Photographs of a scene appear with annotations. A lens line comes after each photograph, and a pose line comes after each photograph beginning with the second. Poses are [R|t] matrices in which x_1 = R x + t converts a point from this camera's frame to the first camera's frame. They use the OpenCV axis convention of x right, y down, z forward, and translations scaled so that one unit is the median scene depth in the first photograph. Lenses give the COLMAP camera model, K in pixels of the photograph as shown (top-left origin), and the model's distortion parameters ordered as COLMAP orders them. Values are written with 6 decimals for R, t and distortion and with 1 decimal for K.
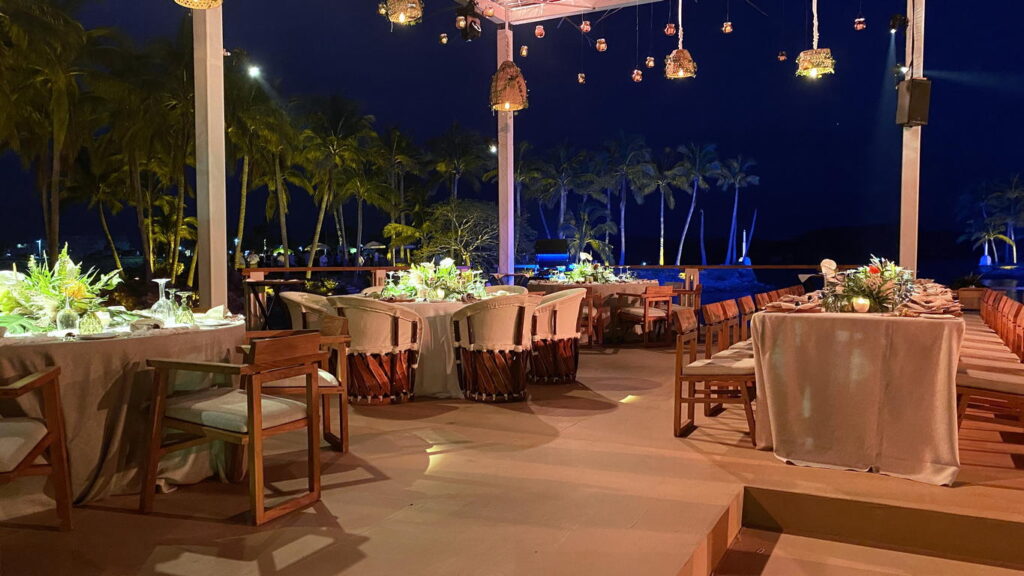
lens RADIAL K [[778.2, 0, 512.0], [0, 778.2, 288.0], [0, 0, 1]] dist [0.061282, -0.083623]
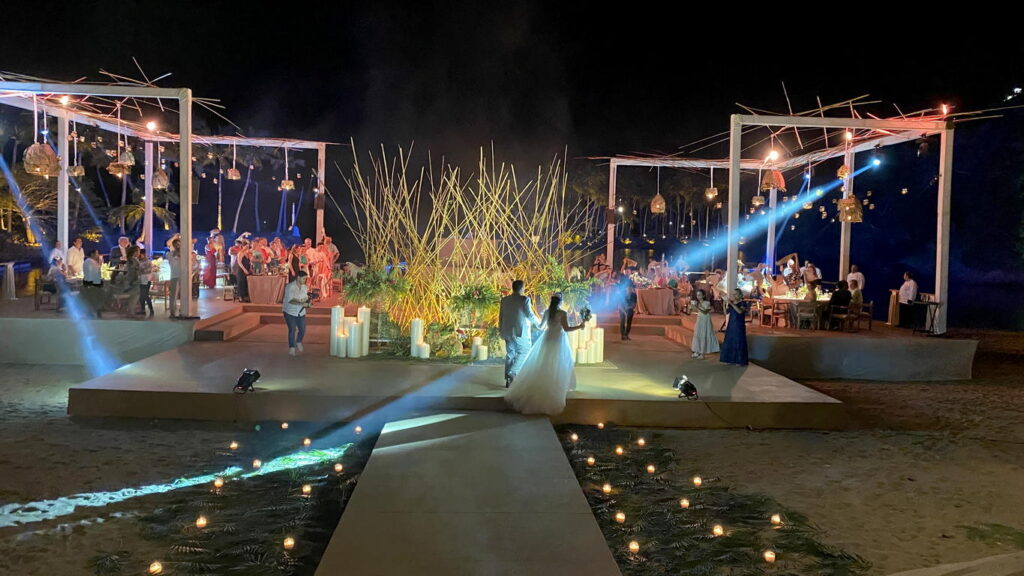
lens RADIAL K [[775.2, 0, 512.0], [0, 775.2, 288.0], [0, 0, 1]] dist [0.003513, 0.001160]
pose [[0.851042, -0.002439, 0.525092, -0.050700], [-0.024377, 0.998728, 0.044147, -0.009332], [-0.524532, -0.050372, 0.849899, -0.243377]]
